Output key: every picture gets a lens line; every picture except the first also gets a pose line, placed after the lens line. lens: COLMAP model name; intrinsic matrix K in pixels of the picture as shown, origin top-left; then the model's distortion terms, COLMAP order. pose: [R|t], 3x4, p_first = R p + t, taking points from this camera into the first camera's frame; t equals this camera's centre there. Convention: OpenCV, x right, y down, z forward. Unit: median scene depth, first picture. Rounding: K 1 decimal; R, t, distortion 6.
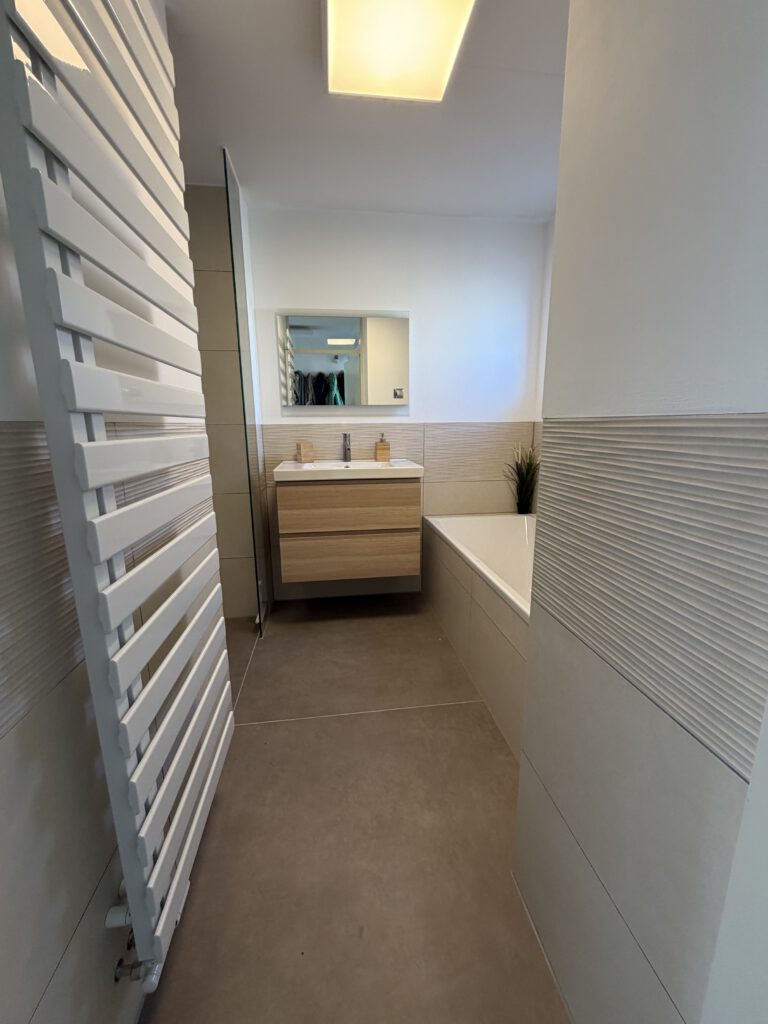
lens RADIAL K [[407.7, 0, 383.0], [0, 407.7, 508.4], [0, 0, 1]] dist [-0.002017, -0.000159]
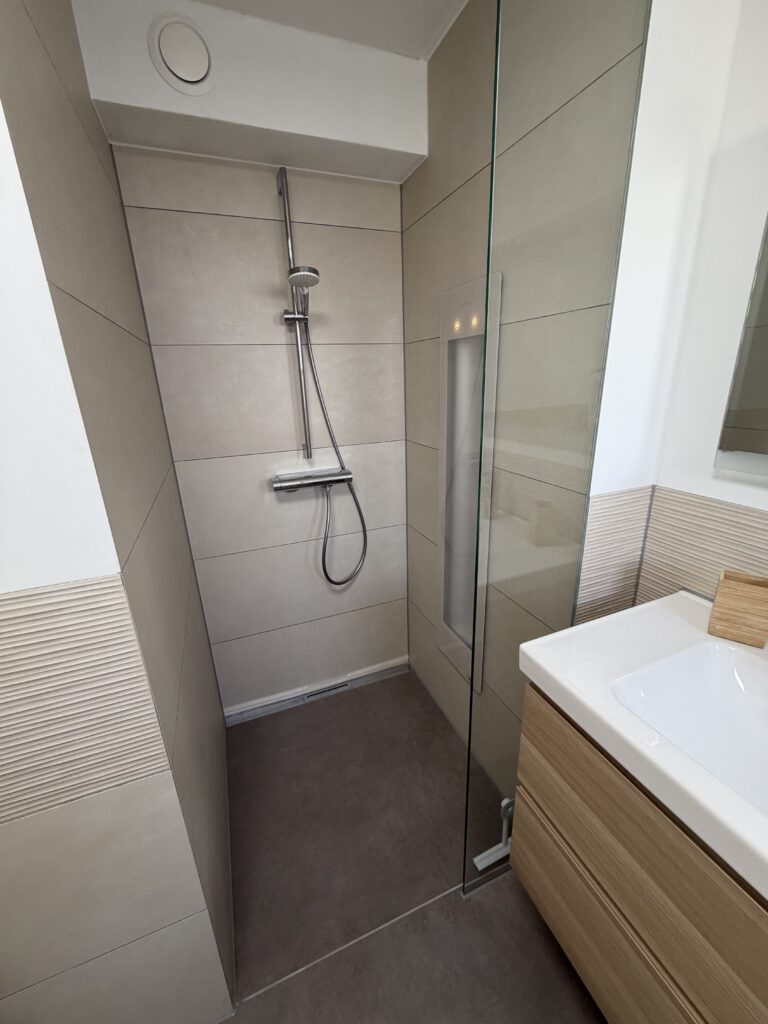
lens RADIAL K [[408.6, 0, 381.1], [0, 408.6, 507.5], [0, 0, 1]] dist [0.000145, -0.000008]
pose [[0.240395, 0.298378, -0.923678, 0.009779], [-0.164022, 0.950386, 0.264318, -0.250707], [0.956717, 0.087963, 0.277409, 0.651803]]
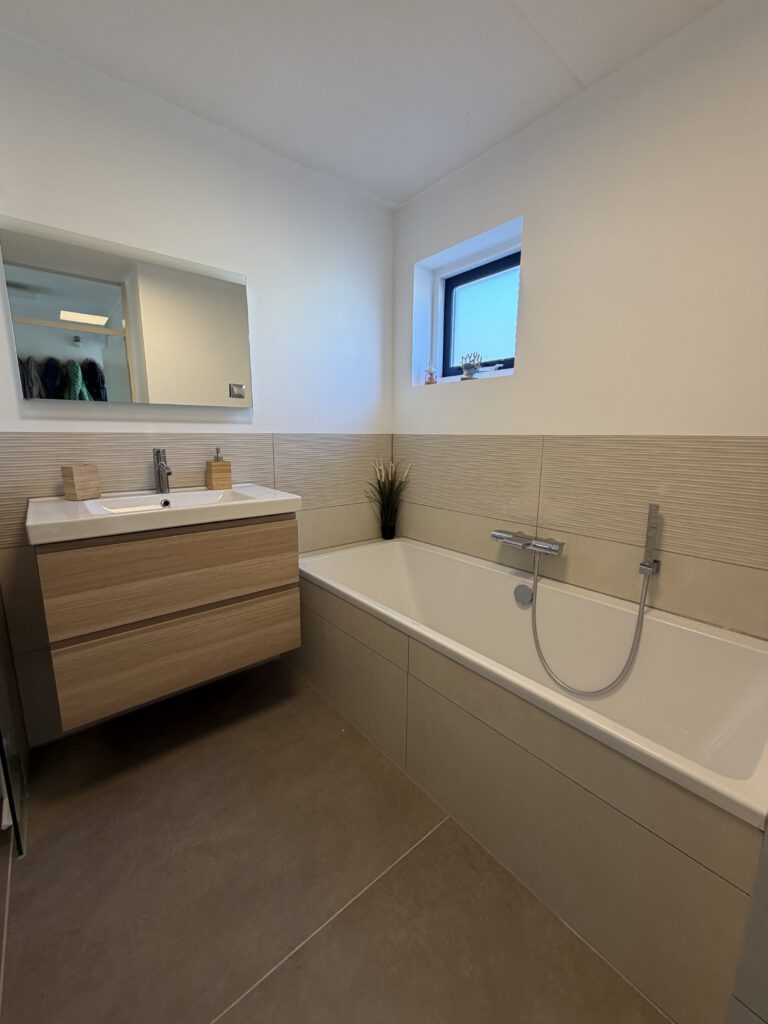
lens RADIAL K [[407.7, 0, 383.0], [0, 407.7, 508.4], [0, 0, 1]] dist [-0.002017, -0.000159]
pose [[0.848096, -0.080706, 0.523659, -0.135823], [0.092873, 0.995673, 0.003040, -0.062880], [-0.521639, 0.046056, 0.851922, 0.294373]]
